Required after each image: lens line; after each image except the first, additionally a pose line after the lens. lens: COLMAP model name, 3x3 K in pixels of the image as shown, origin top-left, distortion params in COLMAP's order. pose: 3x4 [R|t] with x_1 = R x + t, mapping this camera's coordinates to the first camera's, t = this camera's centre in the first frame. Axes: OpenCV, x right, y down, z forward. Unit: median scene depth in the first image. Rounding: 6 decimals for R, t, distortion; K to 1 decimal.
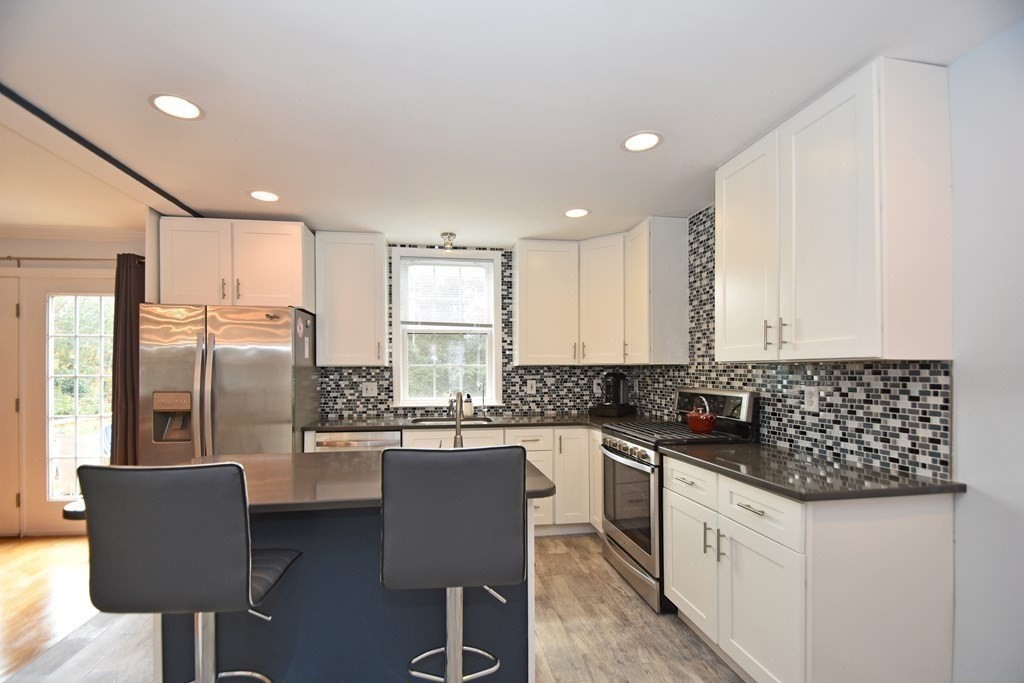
lens RADIAL K [[452.3, 0, 508.5], [0, 452.3, 371.1], [0, 0, 1]] dist [-0.001758, -0.000252]
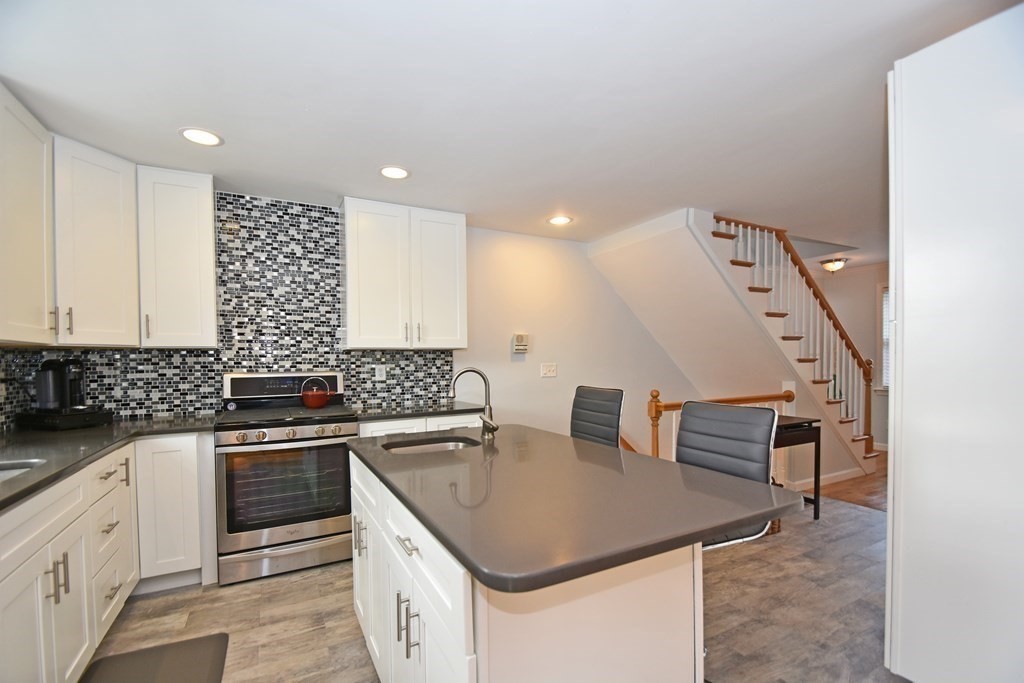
lens RADIAL K [[452.3, 0, 497.5], [0, 452.3, 373.2], [0, 0, 1]] dist [-0.001758, -0.000252]
pose [[-0.309302, -0.017504, 0.950803, -0.701329], [0.016481, 0.999582, 0.023763, 0.022903], [-0.950821, 0.023020, -0.308884, 0.784503]]
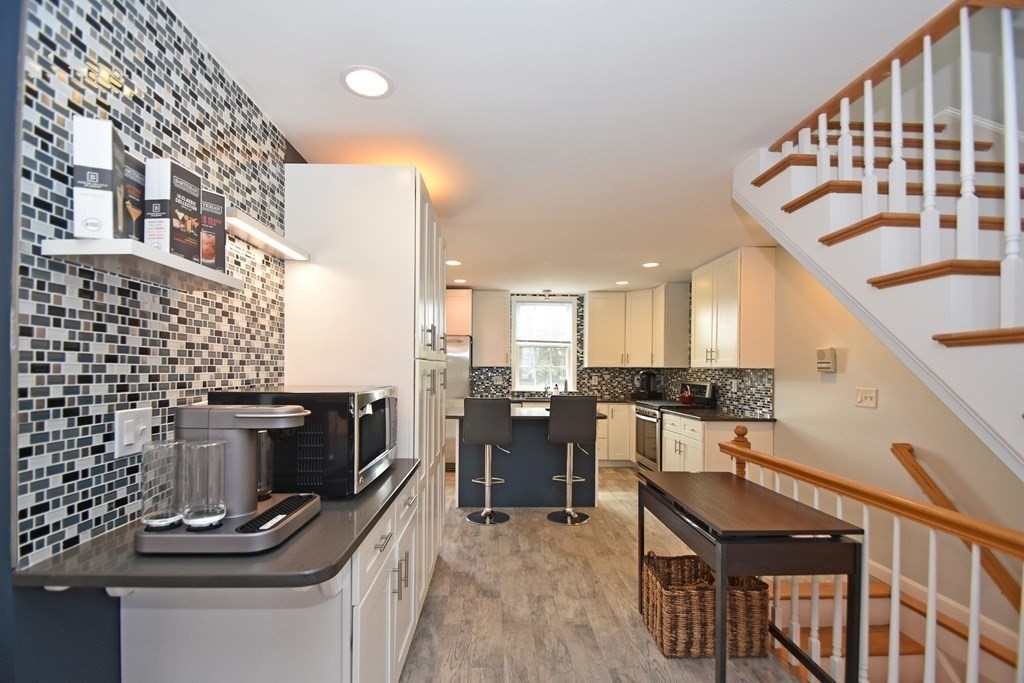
lens RADIAL K [[452.3, 0, 508.5], [0, 452.3, 366.7], [0, 0, 1]] dist [-0.001758, -0.000252]
pose [[0.992047, 0.010639, -0.125414, -0.070523], [-0.011414, 0.999920, -0.005459, -0.002387], [0.125346, 0.006847, 0.992089, -0.844612]]
